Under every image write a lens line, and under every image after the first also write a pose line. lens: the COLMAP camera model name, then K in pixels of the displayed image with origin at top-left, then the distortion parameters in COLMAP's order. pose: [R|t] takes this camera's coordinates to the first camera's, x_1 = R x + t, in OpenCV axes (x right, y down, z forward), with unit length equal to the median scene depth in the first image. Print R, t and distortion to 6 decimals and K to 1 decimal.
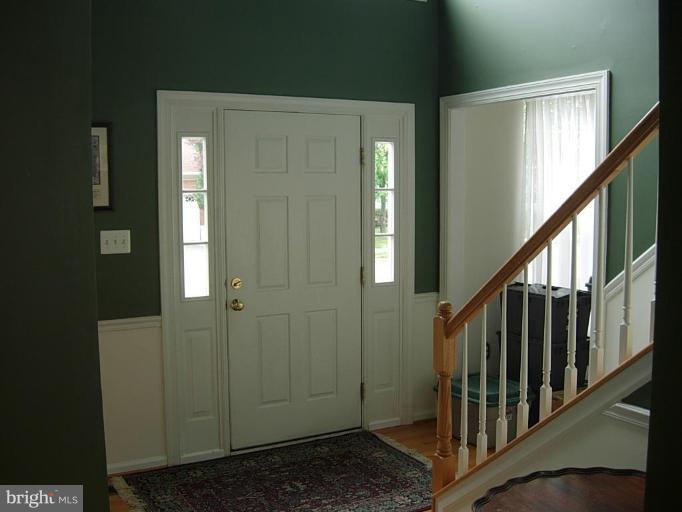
lens RADIAL K [[733.7, 0, 330.5], [0, 733.7, 255.7], [0, 0, 1]] dist [-0.181629, 0.105356]
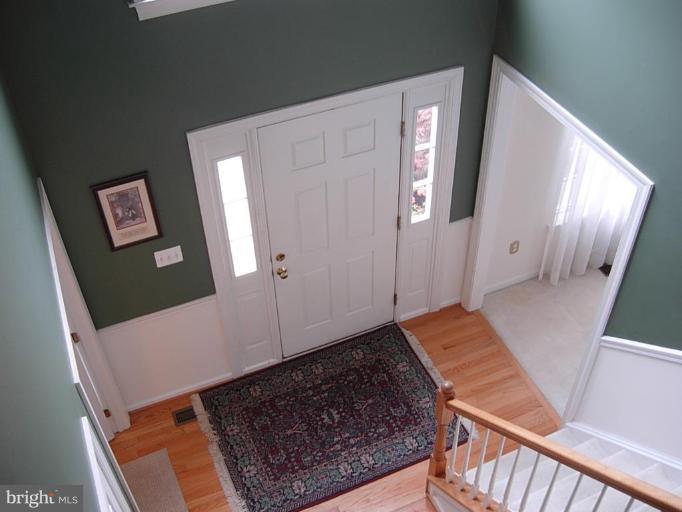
lens RADIAL K [[733.7, 0, 330.5], [0, 733.7, 255.7], [0, 0, 1]] dist [-0.181629, 0.105356]
pose [[0.994684, 0.052610, -0.088519, 0.047902], [0.013146, 0.787726, 0.615886, -0.682110], [0.102131, -0.613776, 0.782846, 0.143592]]
